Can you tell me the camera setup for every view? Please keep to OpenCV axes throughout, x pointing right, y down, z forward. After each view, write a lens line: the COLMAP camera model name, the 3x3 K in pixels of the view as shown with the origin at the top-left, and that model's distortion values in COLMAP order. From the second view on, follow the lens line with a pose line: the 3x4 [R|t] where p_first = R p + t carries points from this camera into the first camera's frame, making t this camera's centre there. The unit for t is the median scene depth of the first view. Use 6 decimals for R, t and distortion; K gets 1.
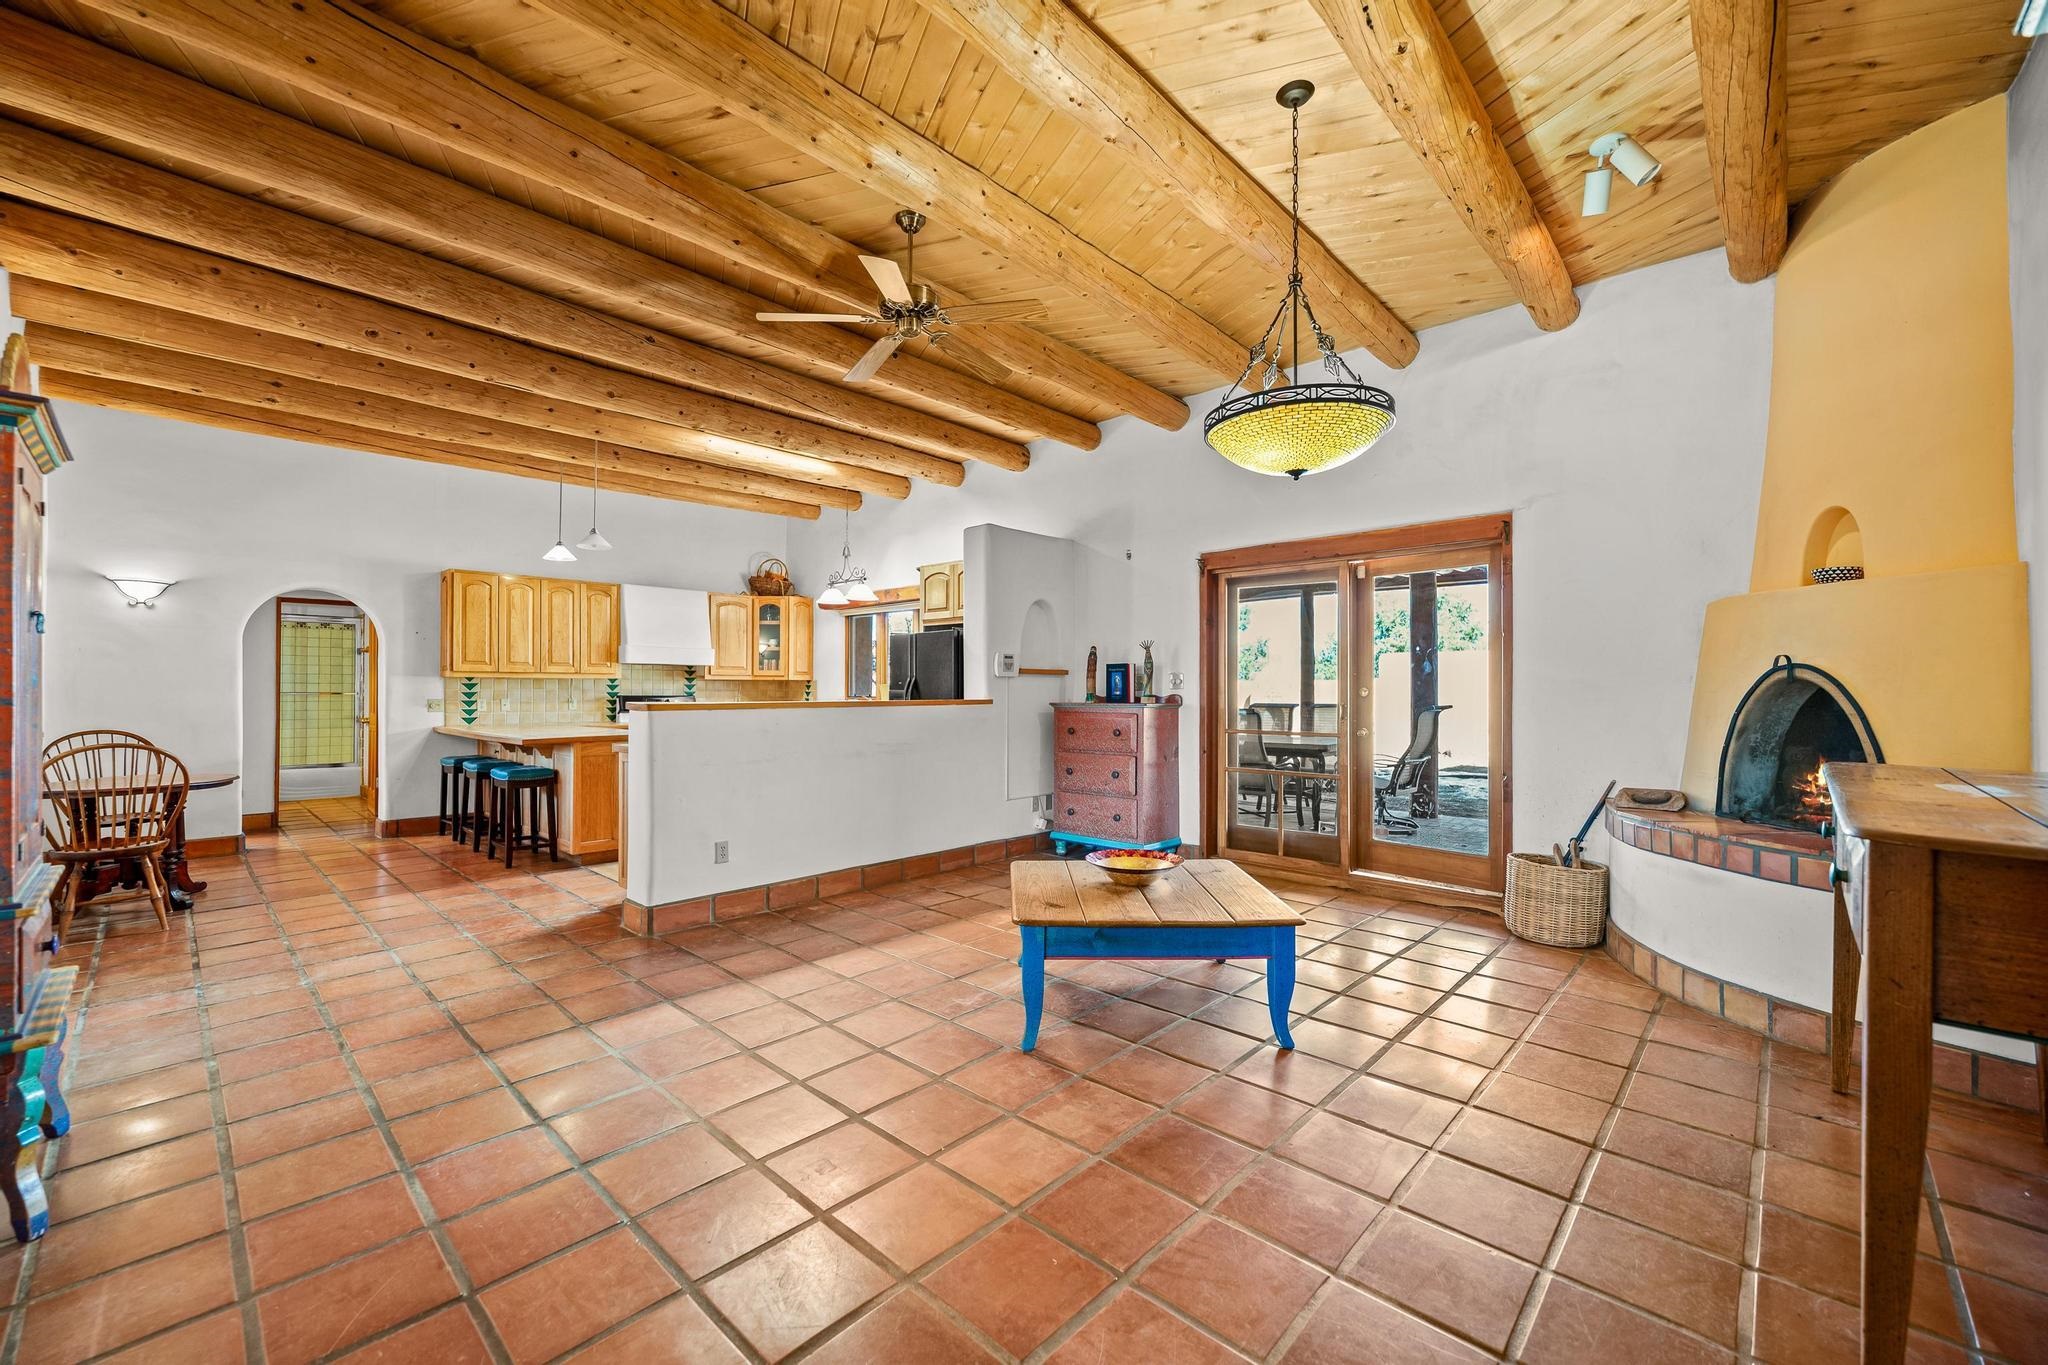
lens RADIAL K [[828.7, 0, 1040.2], [0, 828.7, 685.9], [0, 0, 1]] dist [-0.001327, -0.000212]
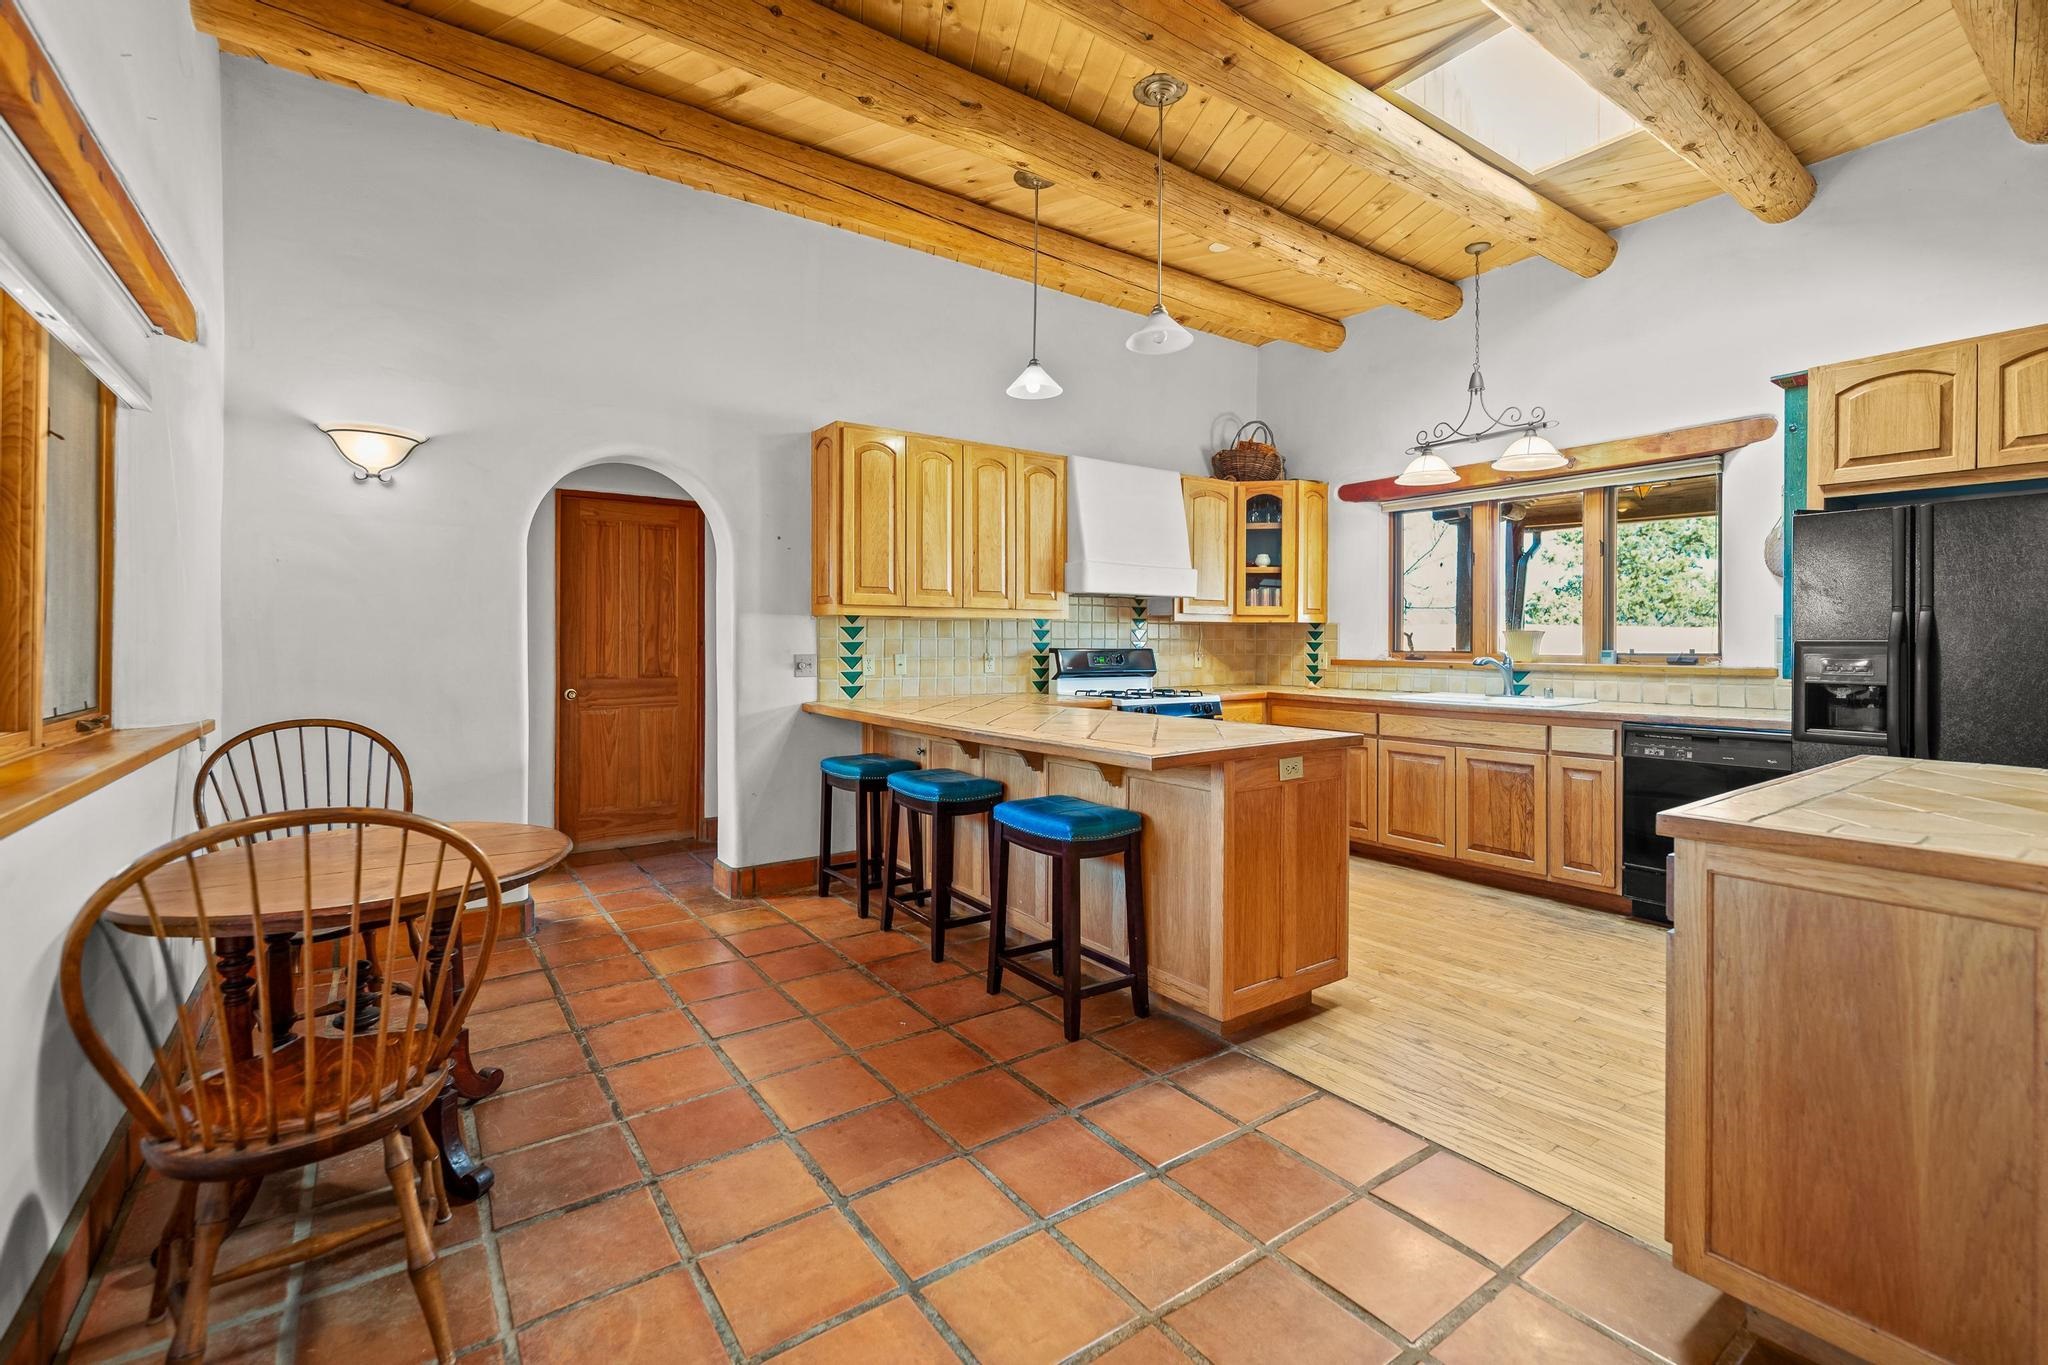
lens RADIAL K [[899.3, 0, 1030.6], [0, 899.3, 648.7], [0, 0, 1]] dist [-0.001312, -0.000222]
pose [[0.981659, 0.002848, -0.190622, -0.435209], [0.000033, 0.999886, 0.015110, 0.002506], [0.190643, -0.014839, 0.981547, 0.397079]]
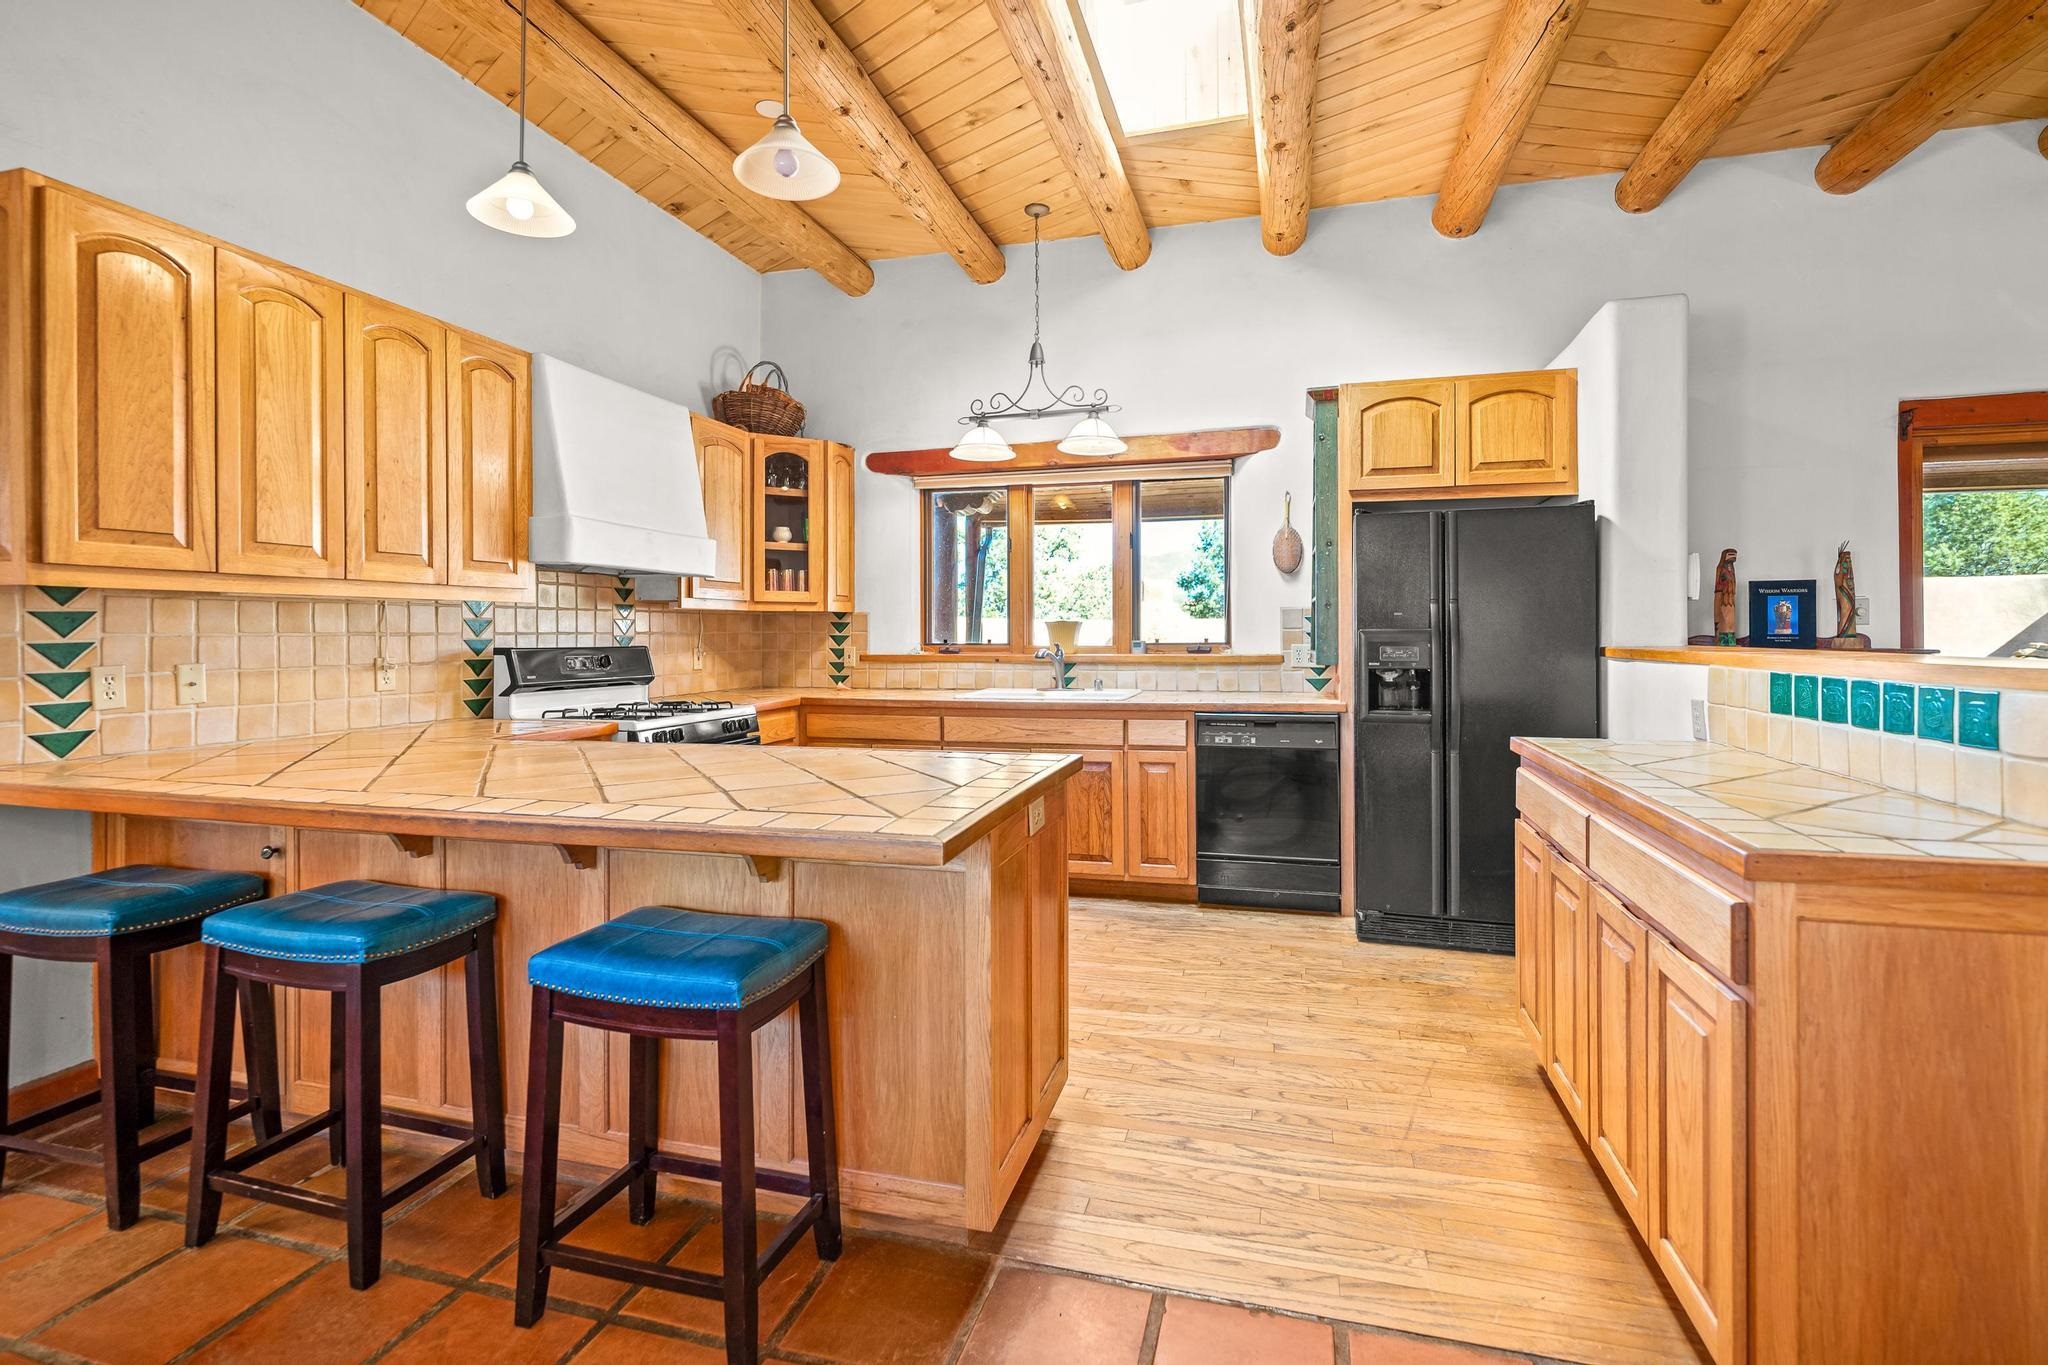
lens RADIAL K [[899.3, 0, 1039.5], [0, 899.3, 634.9], [0, 0, 1]] dist [-0.001312, -0.000222]
pose [[0.881381, -0.007385, 0.472349, -0.525335], [0.003354, 0.999950, 0.009376, 0.002886], [-0.472395, -0.006679, 0.881362, 0.557730]]
